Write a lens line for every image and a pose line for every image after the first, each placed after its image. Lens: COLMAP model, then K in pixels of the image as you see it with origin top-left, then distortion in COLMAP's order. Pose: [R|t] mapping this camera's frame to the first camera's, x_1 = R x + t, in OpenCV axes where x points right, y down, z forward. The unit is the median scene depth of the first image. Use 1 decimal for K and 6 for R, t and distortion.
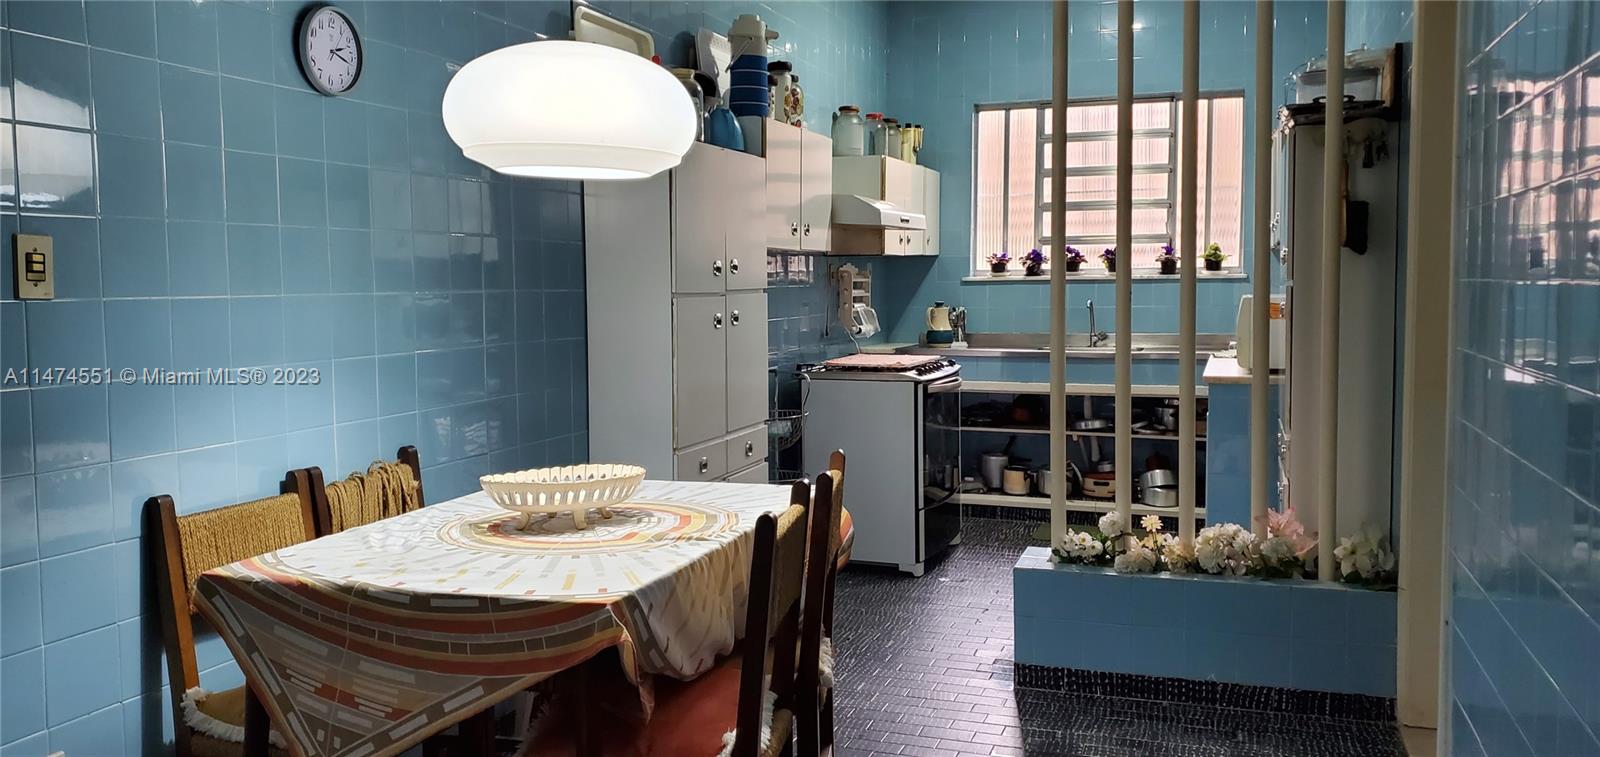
lens RADIAL K [[1191.8, 0, 835.0], [0, 1191.8, 356.6], [0, 0, 1]] dist [0.051081, -0.047741]
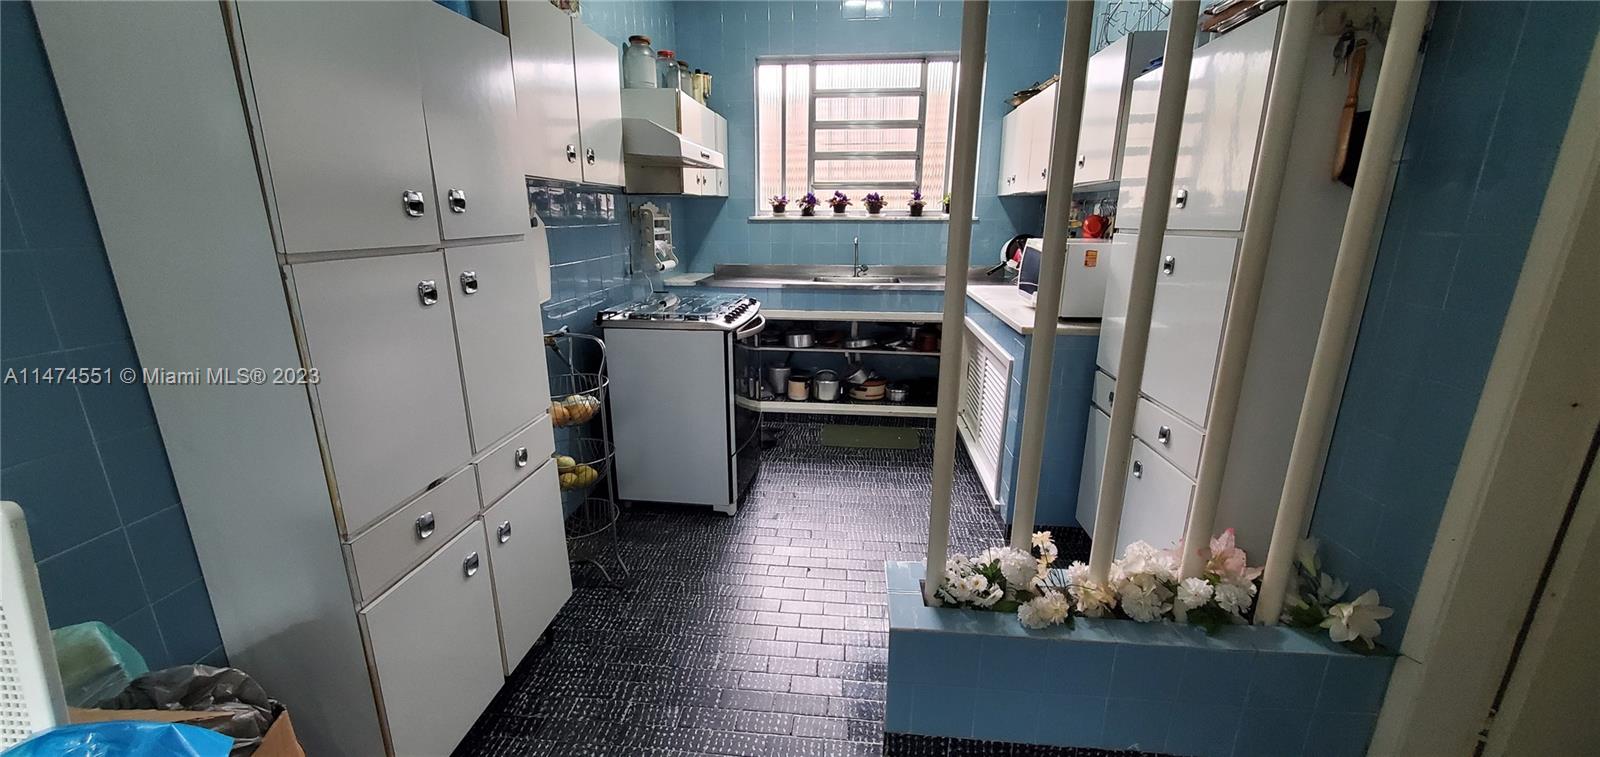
lens RADIAL K [[621.4, 0, 797.1], [0, 621.4, 404.8], [0, 0, 1]] dist [0.003281, -0.000974]
pose [[0.974111, -0.055189, 0.219230, 0.014457], [0.003261, 0.973073, 0.230474, -0.048401], [-0.226047, -0.223792, 0.948061, 0.653232]]
